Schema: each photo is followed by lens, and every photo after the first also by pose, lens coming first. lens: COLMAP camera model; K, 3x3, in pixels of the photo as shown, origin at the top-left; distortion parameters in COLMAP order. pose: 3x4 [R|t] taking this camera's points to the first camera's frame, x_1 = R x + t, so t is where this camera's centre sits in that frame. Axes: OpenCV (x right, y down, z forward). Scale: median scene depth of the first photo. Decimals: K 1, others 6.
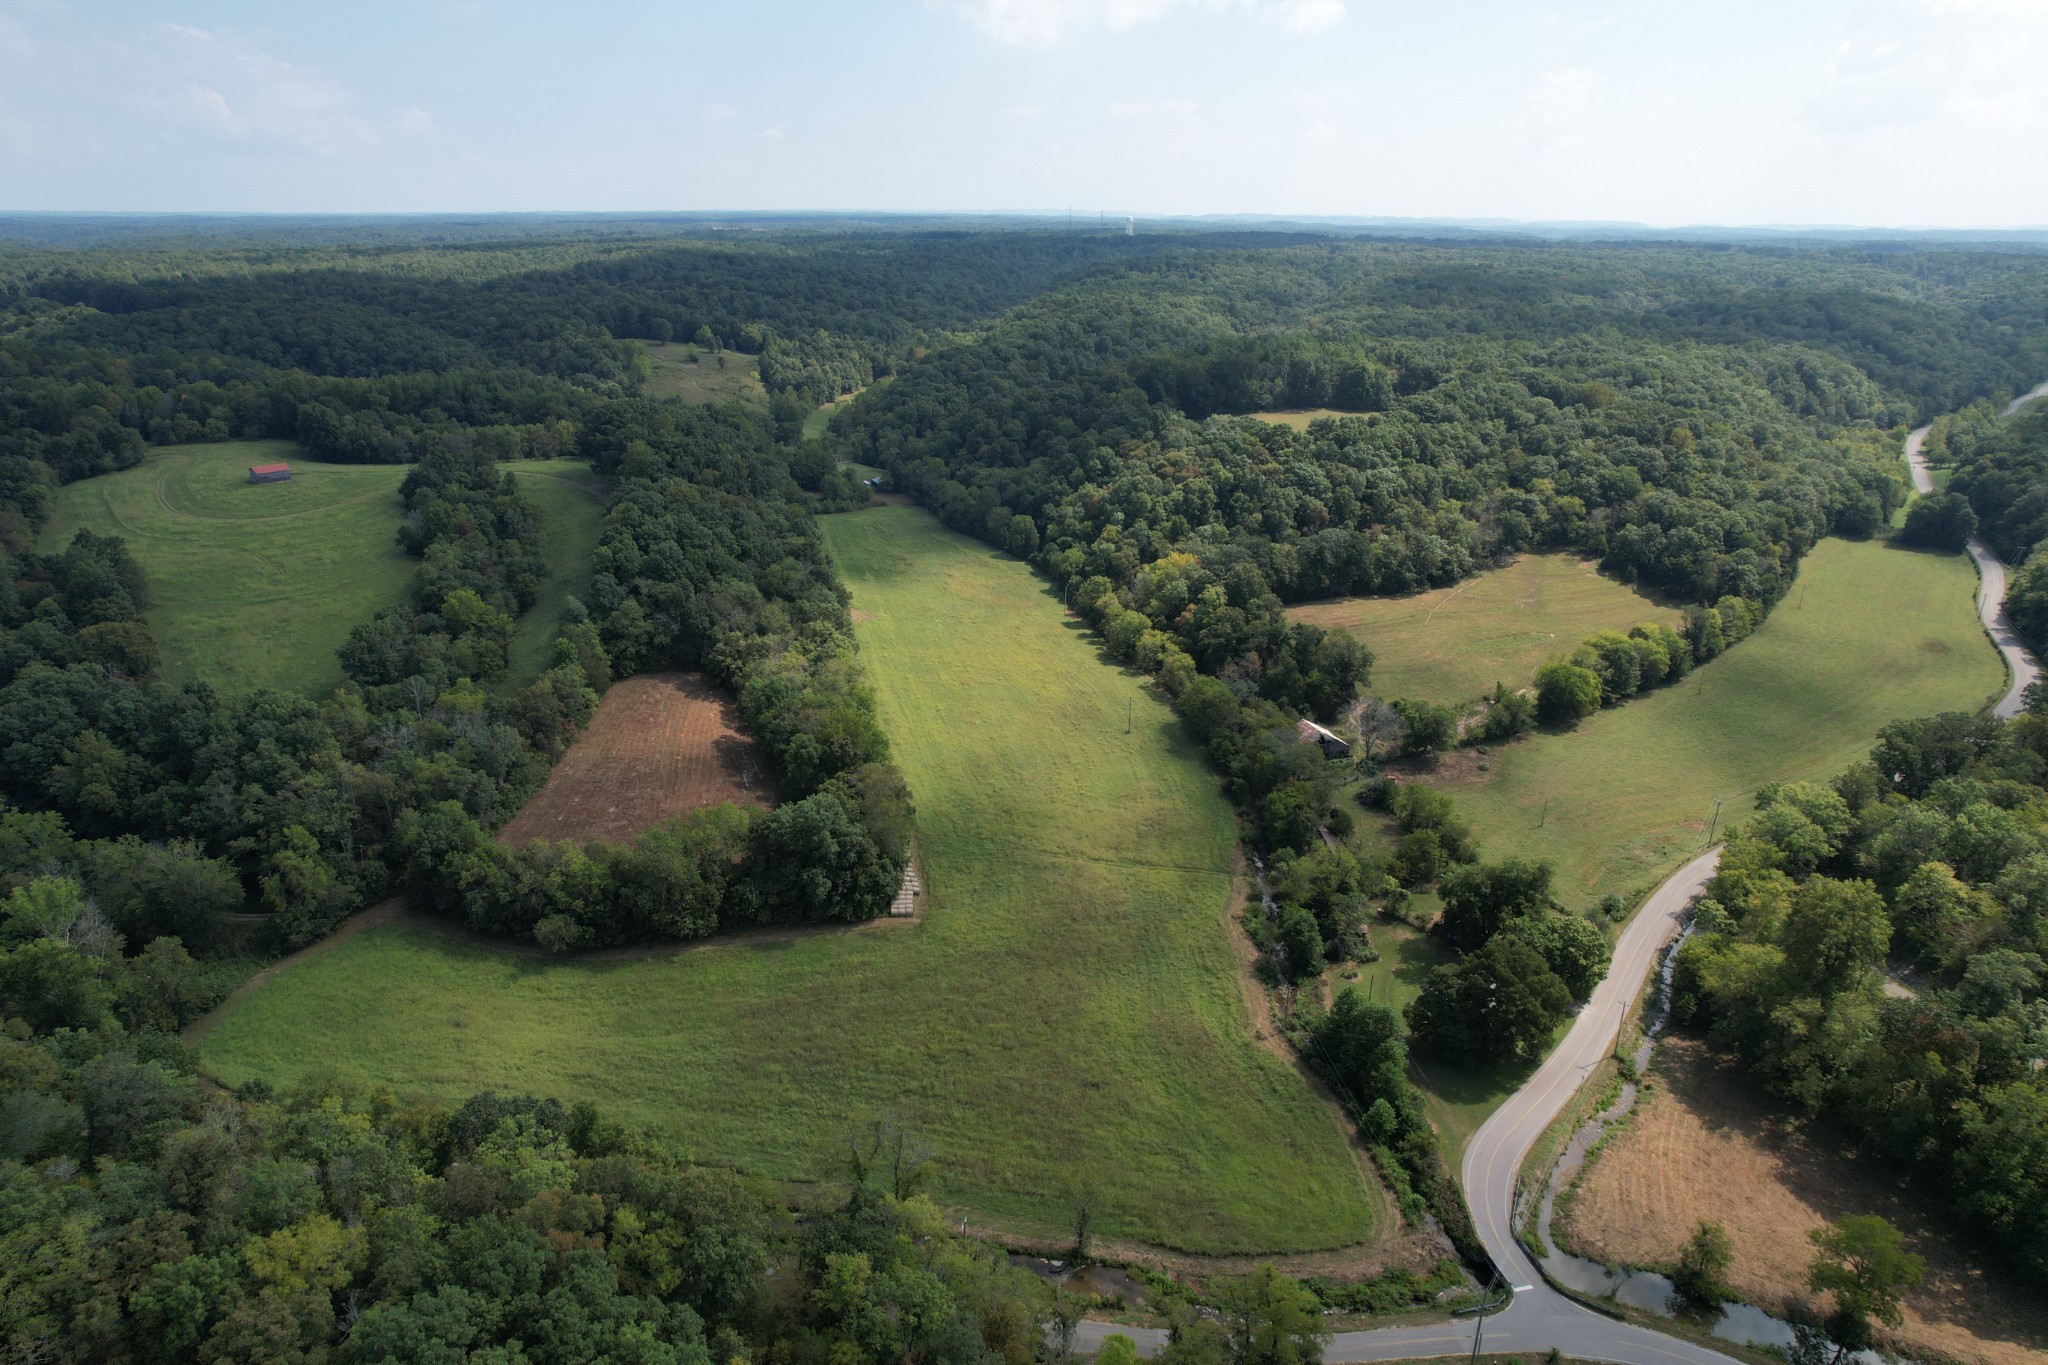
lens RADIAL K [[1305.4, 0, 1026.5], [0, 1305.4, 698.6], [0, 0, 1]] dist [-0.086641, 0.079885]
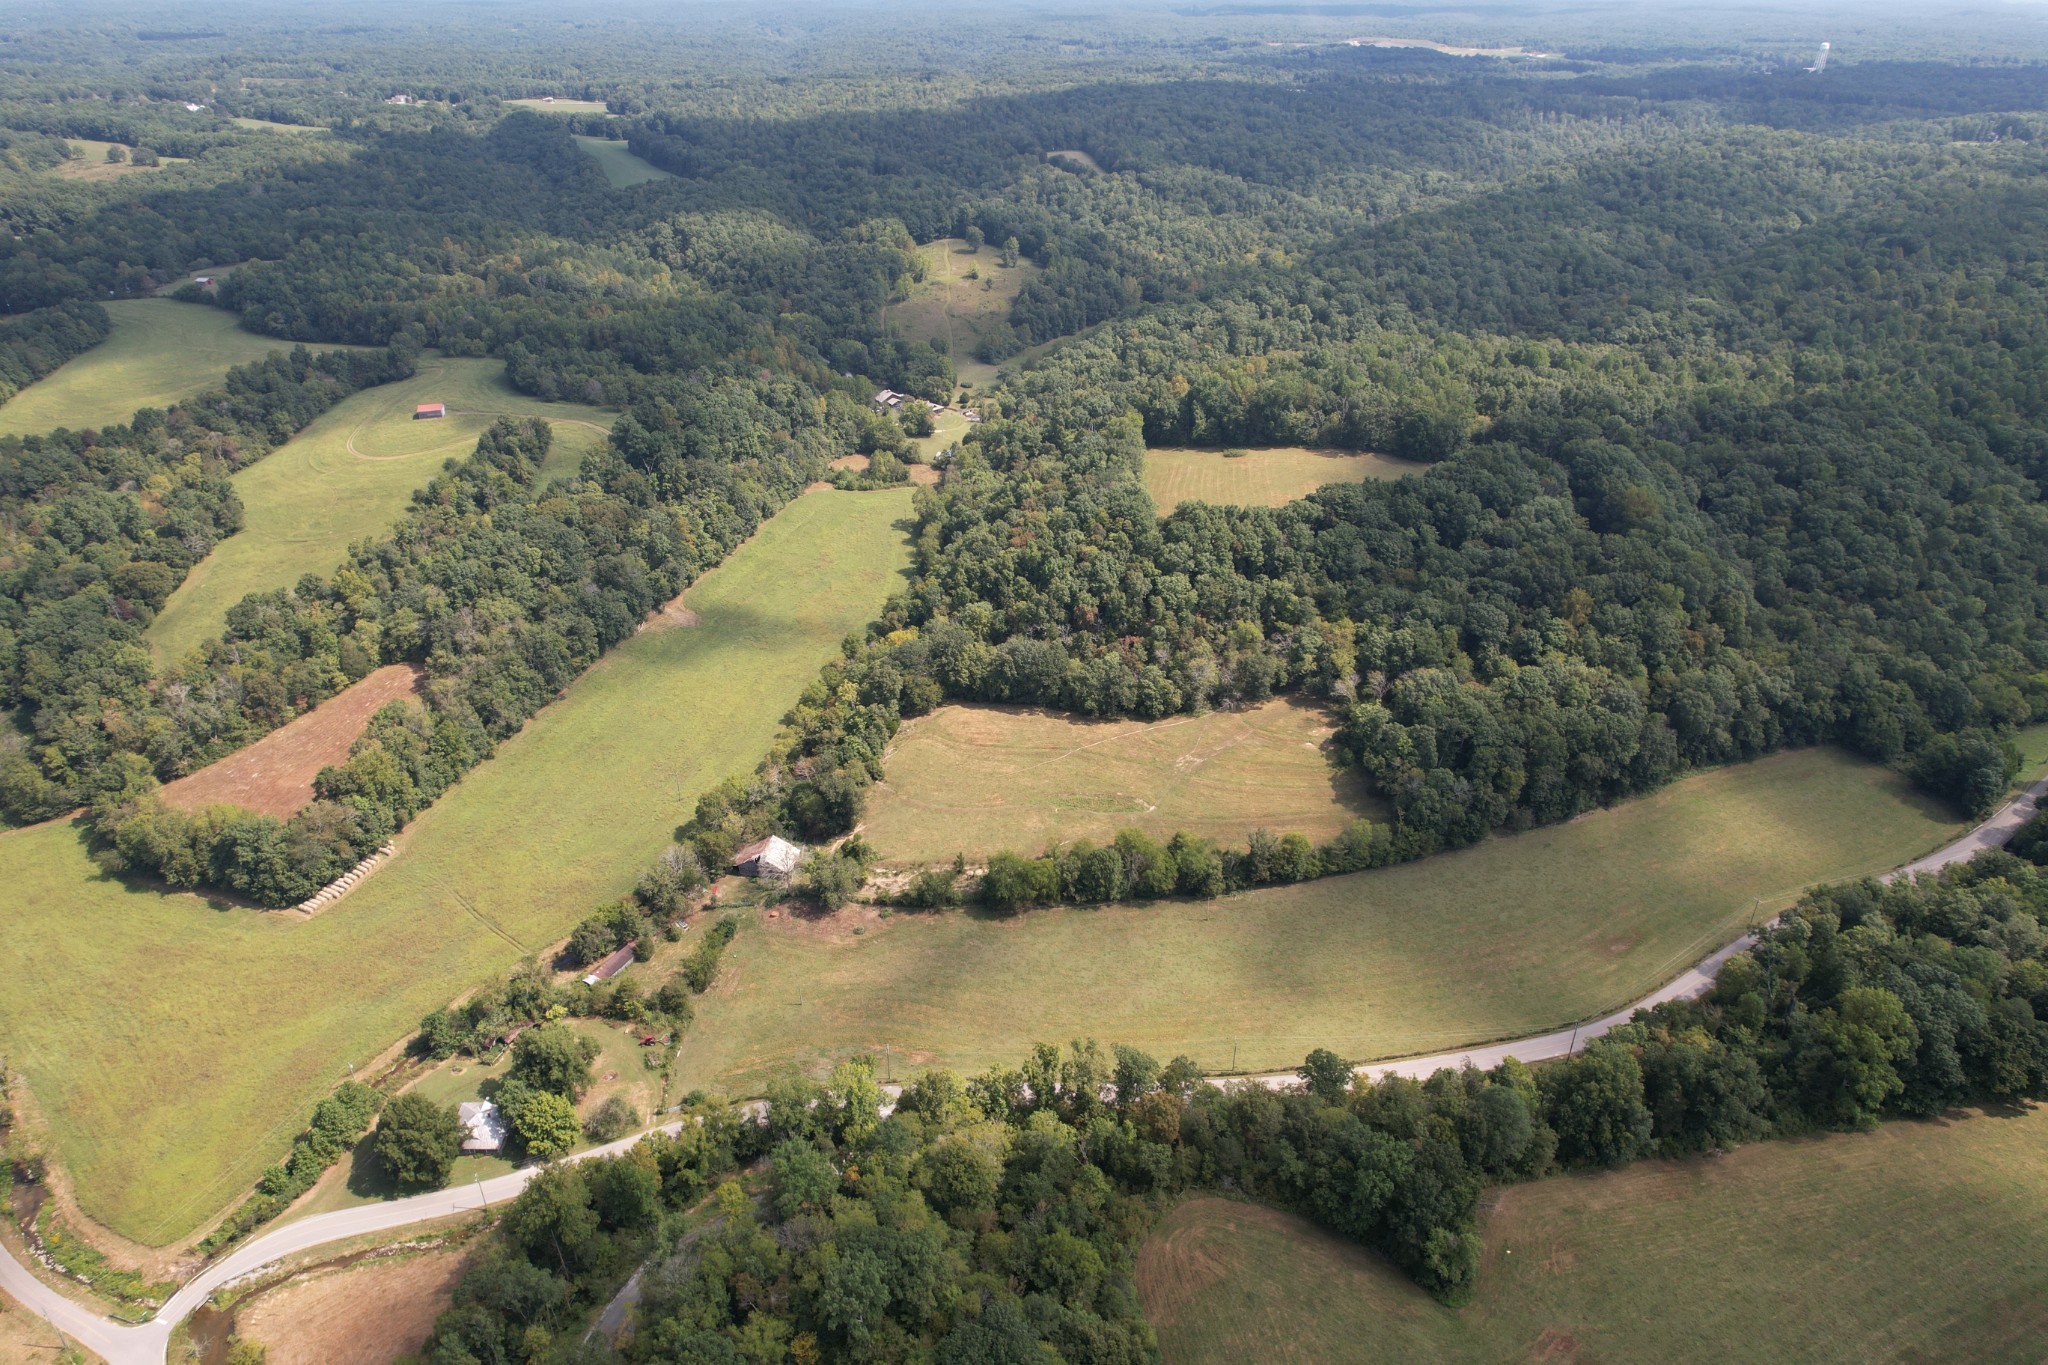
lens RADIAL K [[1305.4, 0, 1026.5], [0, 1305.4, 698.6], [0, 0, 1]] dist [-0.086641, 0.079885]
pose [[0.861546, 0.246709, -0.443704, 0.889384], [-0.175123, 0.964761, 0.196389, -0.367136], [0.476519, -0.091495, 0.874390, 0.115659]]
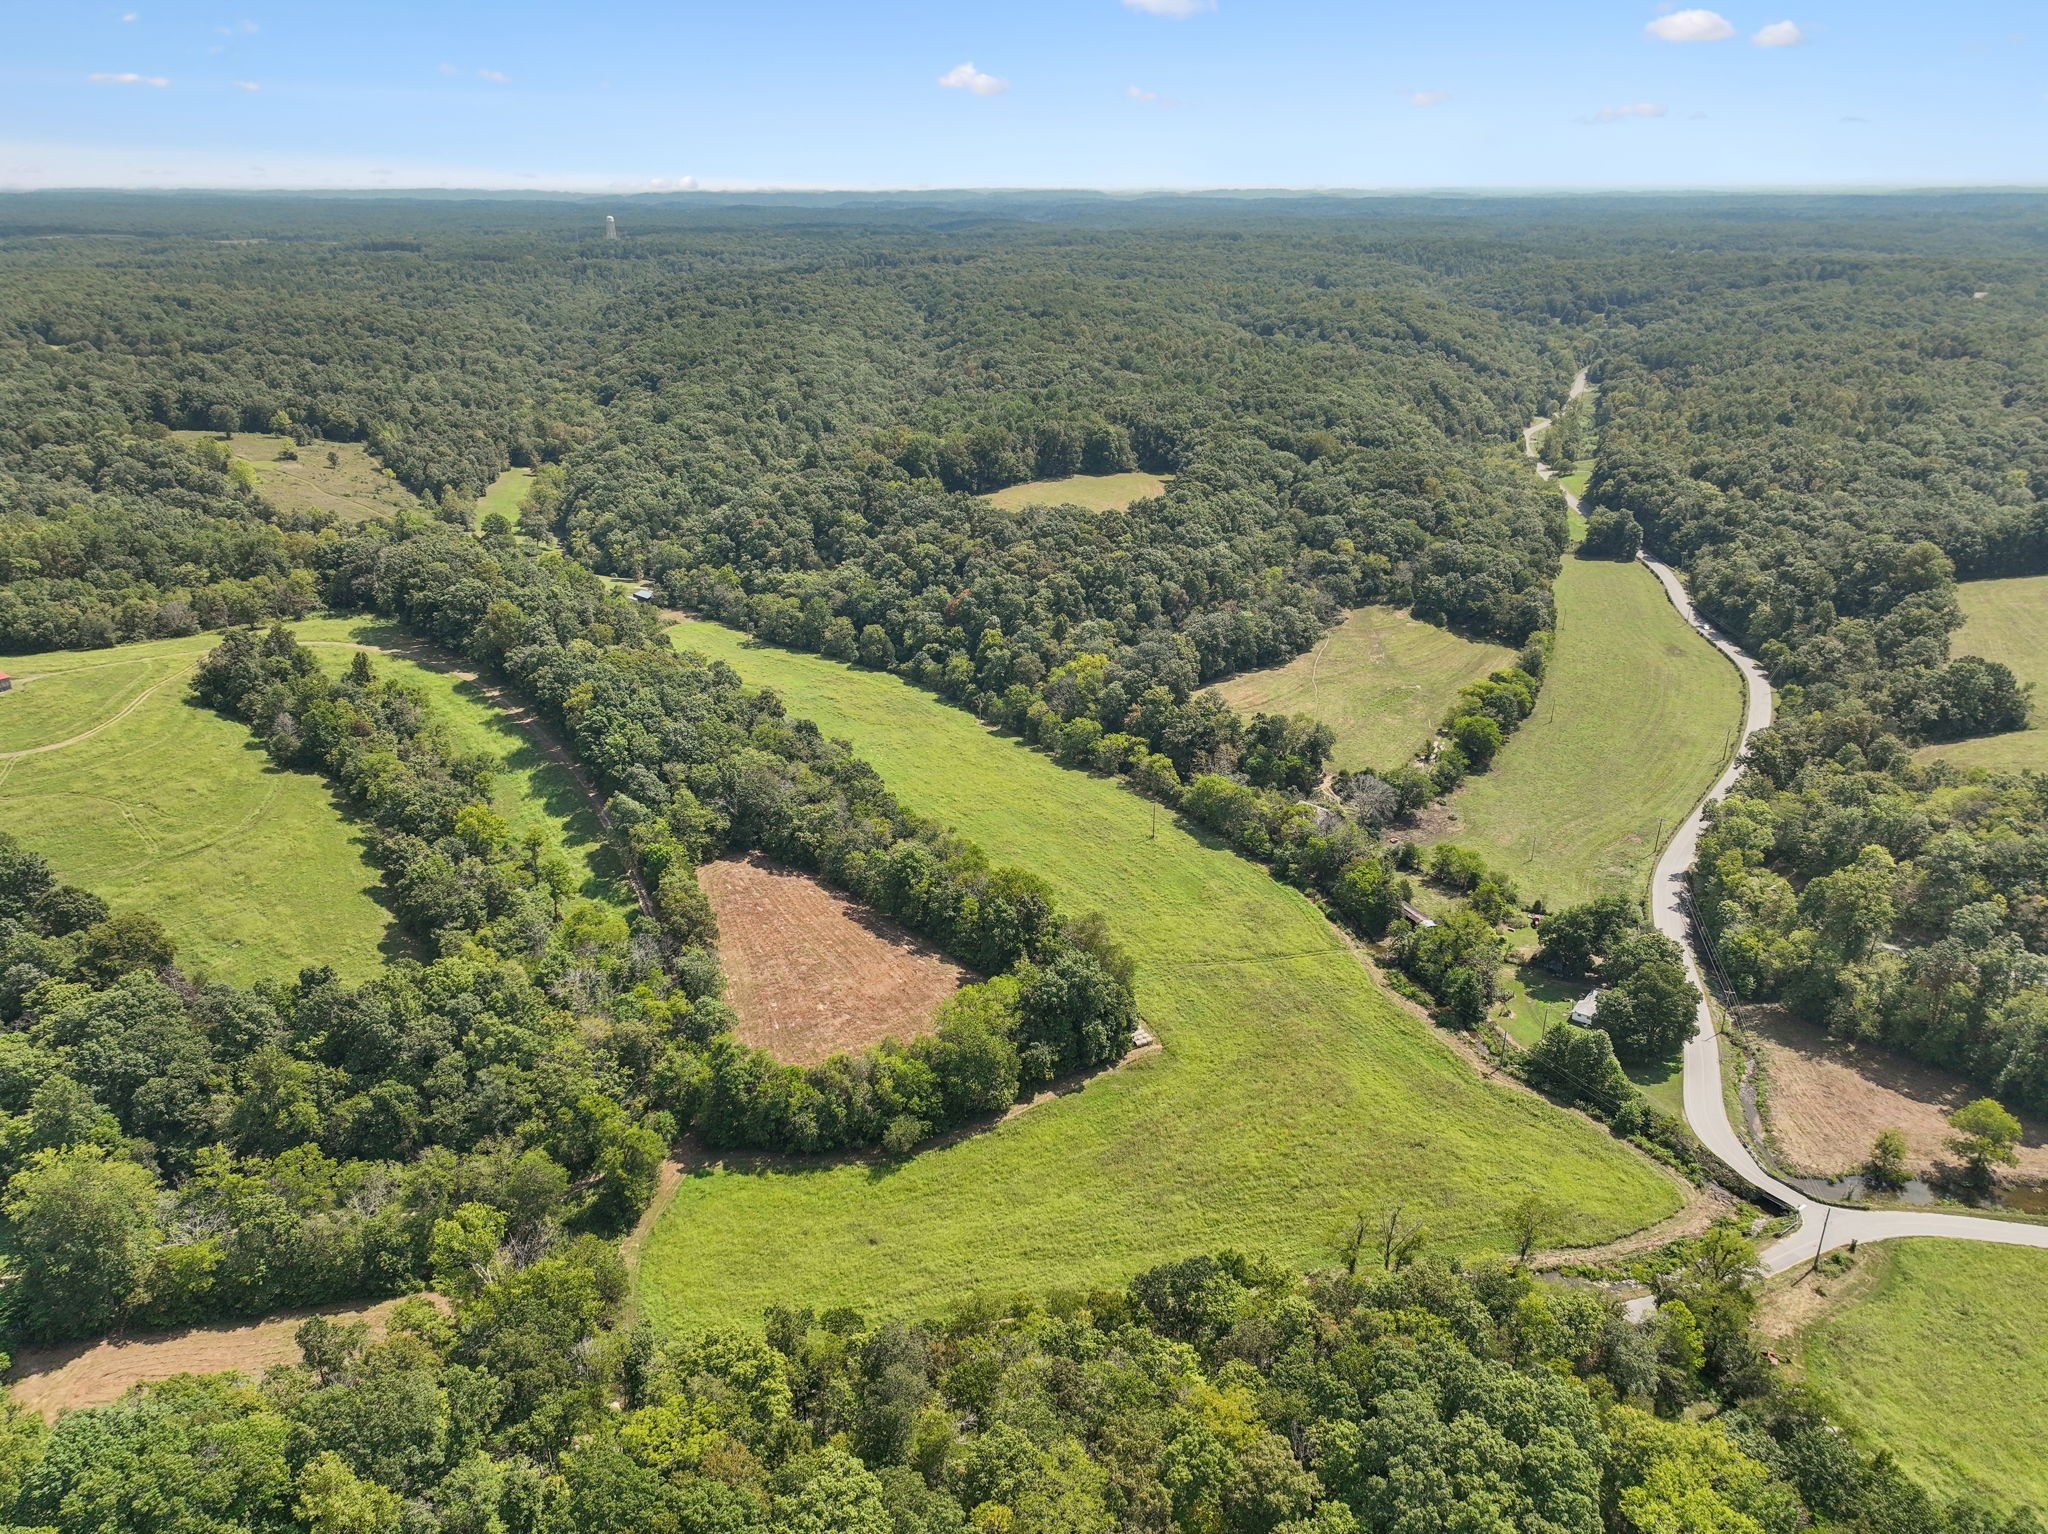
lens RADIAL K [[1441.4, 0, 1035.0], [0, 1441.4, 760.1], [0, 0, 1]] dist [0.006650, 0.000180]
pose [[0.924770, -0.150982, 0.349291, -0.437001], [0.144193, 0.988502, 0.045522, -0.109207], [-0.352148, 0.008268, 0.935908, -0.096890]]
